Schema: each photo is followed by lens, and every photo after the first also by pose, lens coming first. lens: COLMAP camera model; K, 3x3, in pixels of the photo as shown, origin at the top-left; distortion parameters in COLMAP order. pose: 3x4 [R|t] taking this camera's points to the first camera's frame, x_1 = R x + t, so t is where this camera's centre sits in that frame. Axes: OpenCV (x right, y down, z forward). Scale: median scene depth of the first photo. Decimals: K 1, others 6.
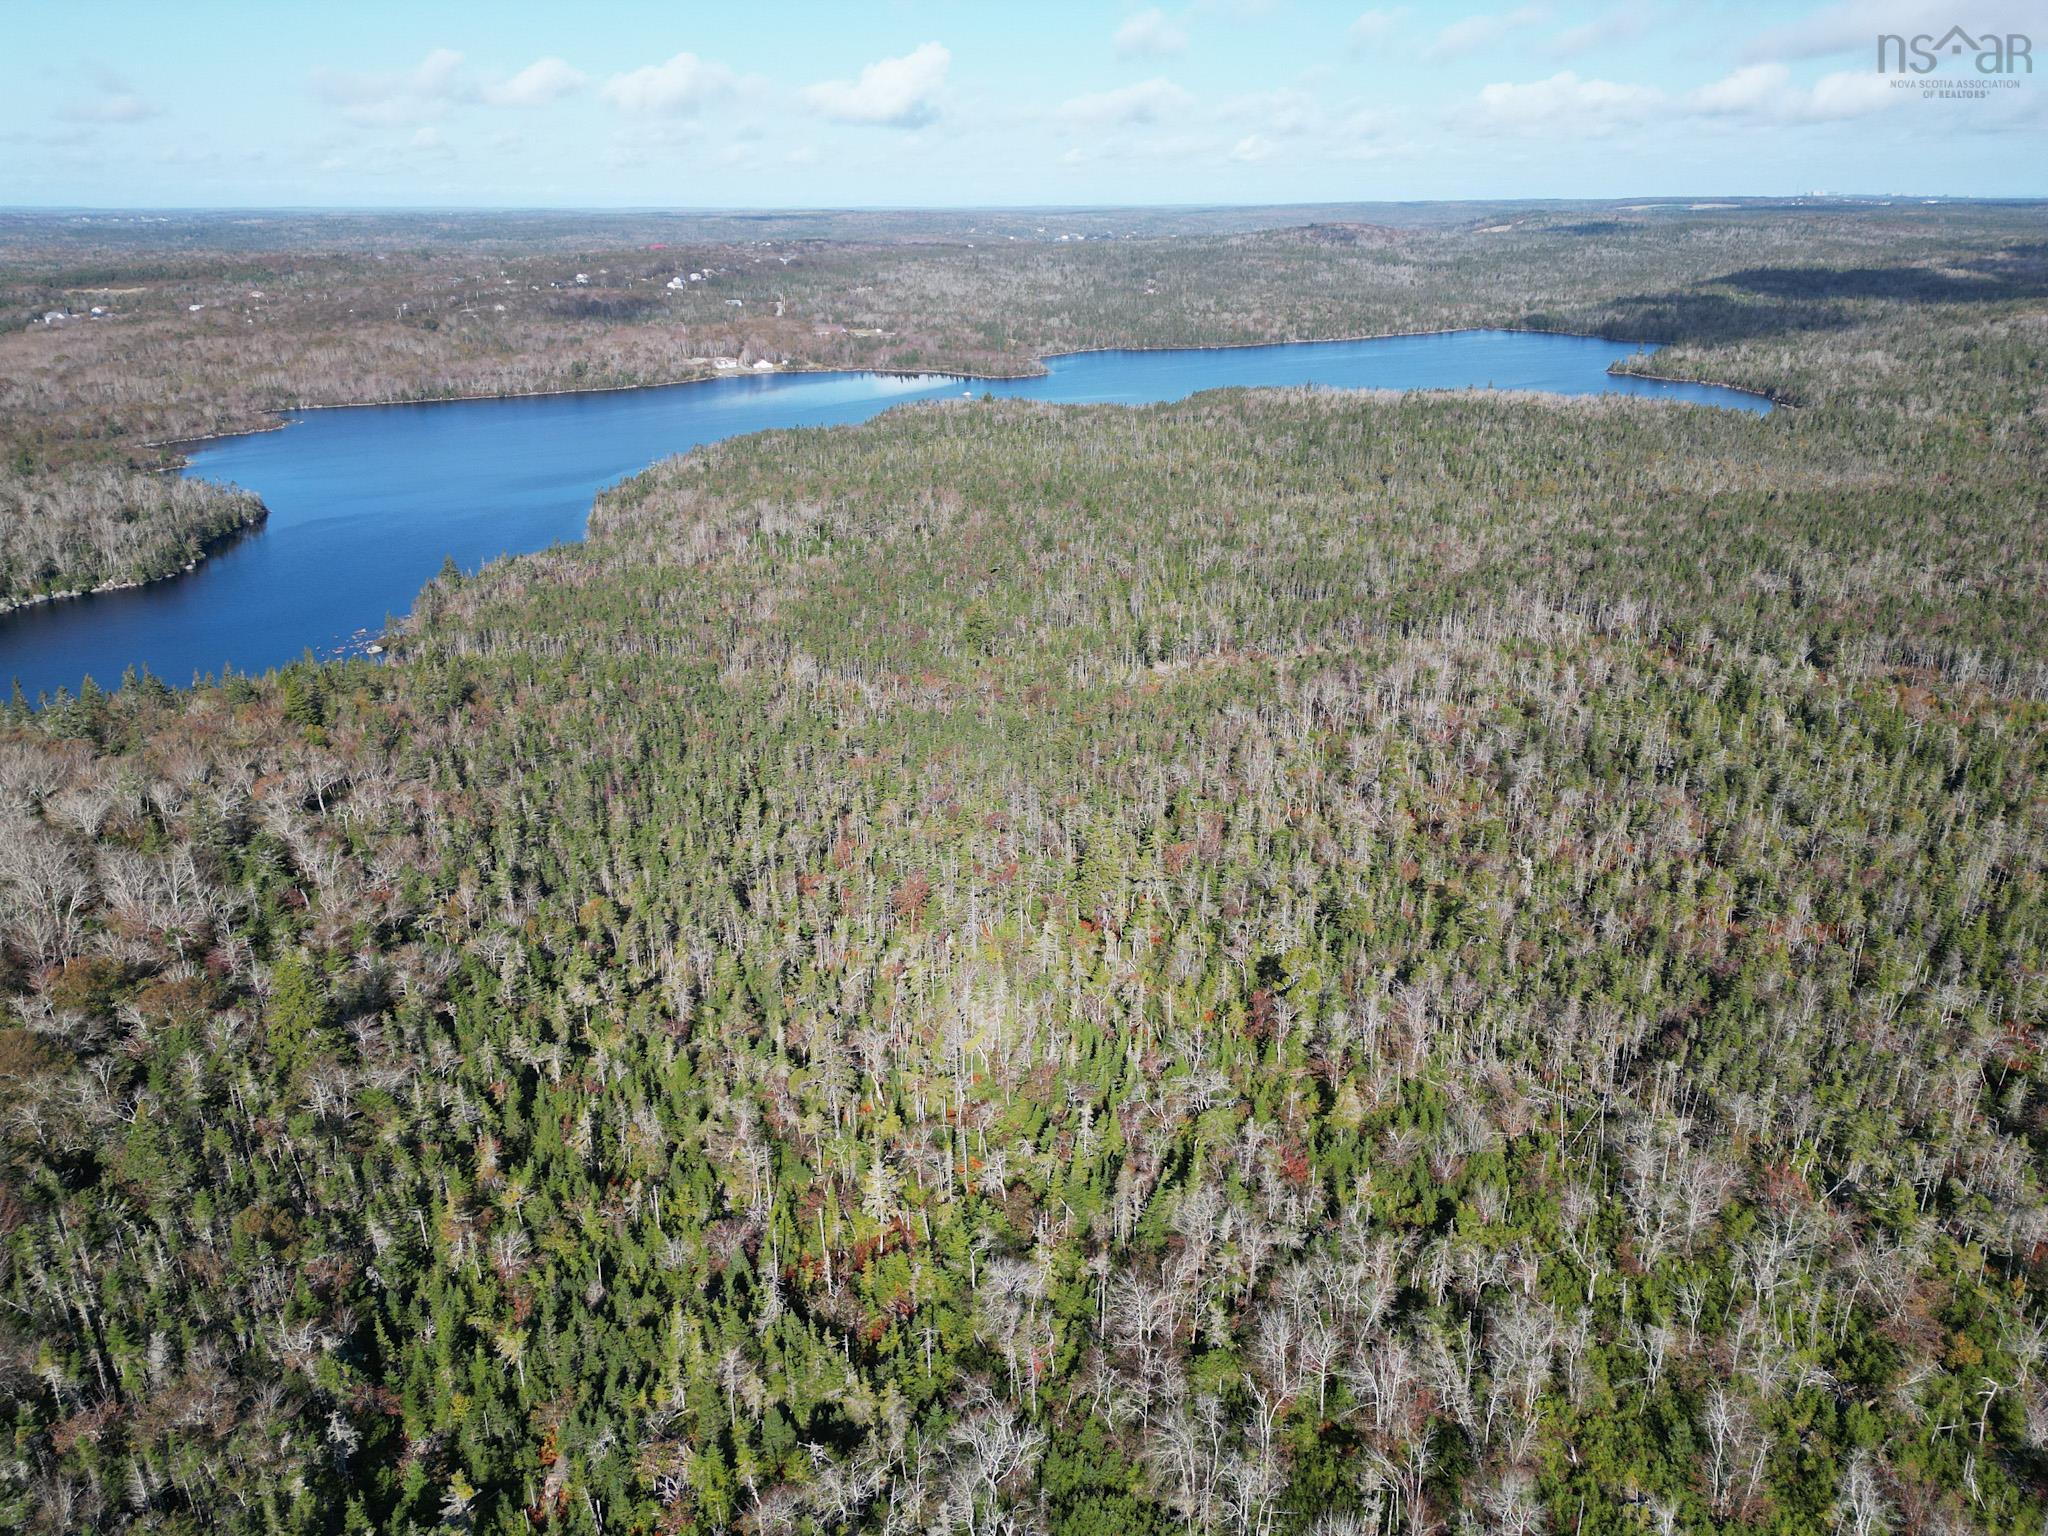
lens RADIAL K [[1443.6, 0, 1052.4], [0, 1443.6, 743.9], [0, 0, 1]] dist [0.075794, -0.072996]
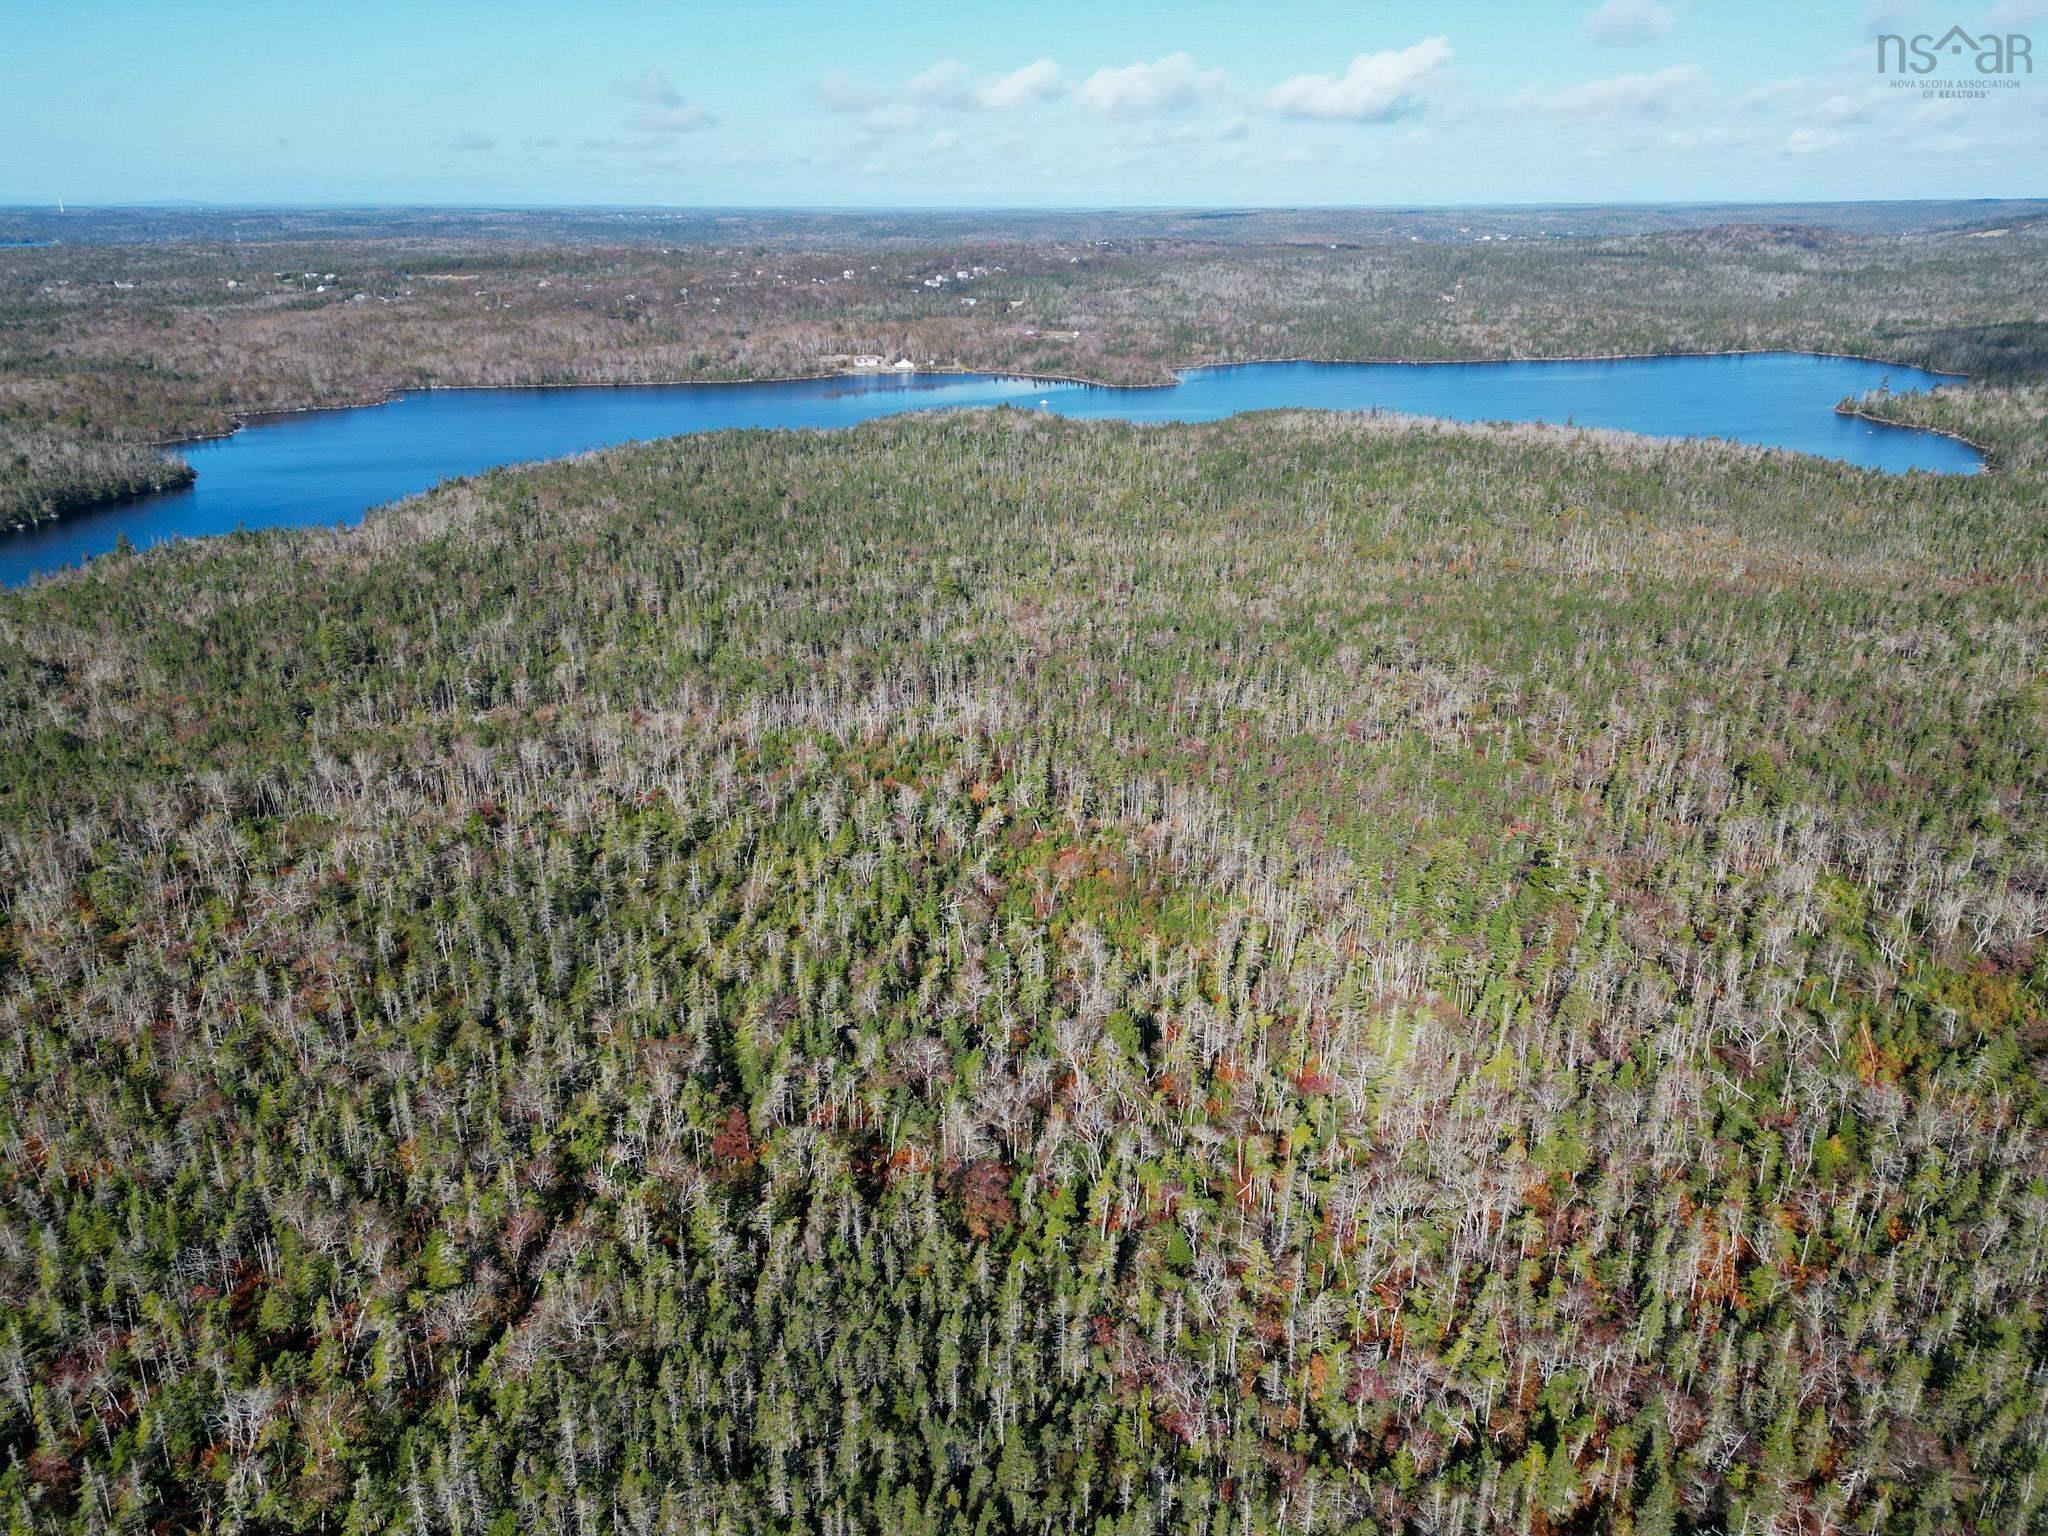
lens RADIAL K [[1443.6, 0, 1039.6], [0, 1443.6, 768.8], [0, 0, 1]] dist [0.075794, -0.072996]
pose [[0.947678, 0.121349, -0.295264, 0.176524], [-0.116827, 0.992605, 0.032978, -0.024311], [0.297082, 0.003242, 0.954846, 0.066003]]
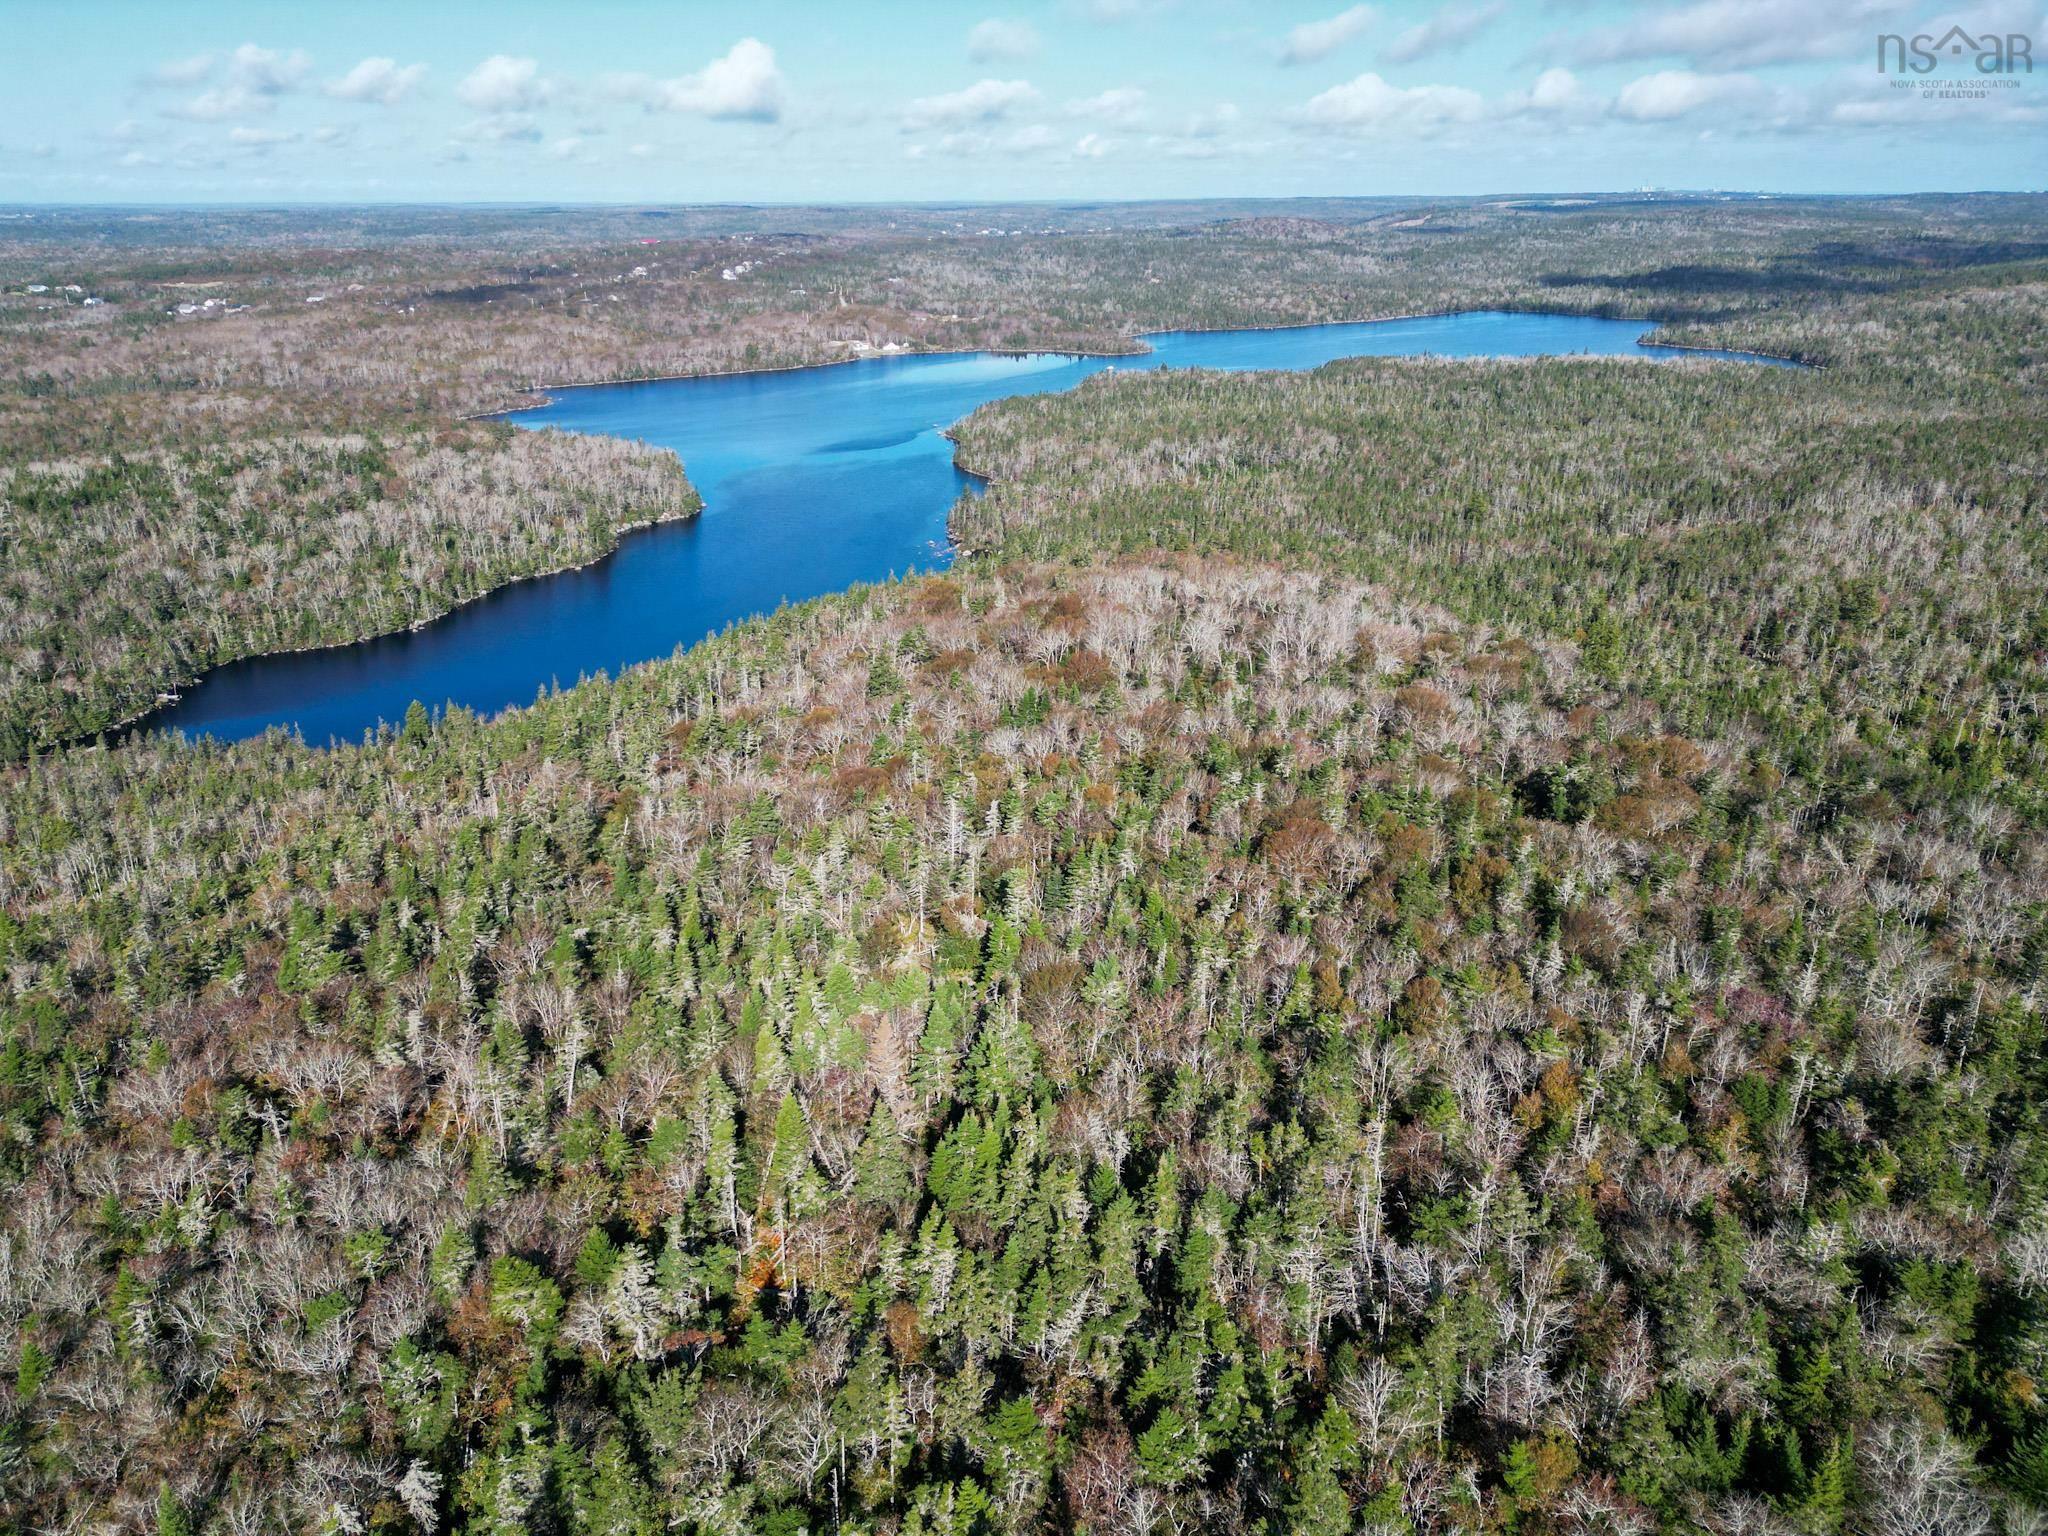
lens RADIAL K [[1443.6, 0, 1041.0], [0, 1443.6, 734.4], [0, 0, 1]] dist [0.075794, -0.072996]
pose [[0.994868, -0.036076, 0.094532, -0.163692], [0.036416, 0.999335, -0.001877, 0.028944], [-0.094401, 0.005310, 0.995520, -0.075228]]
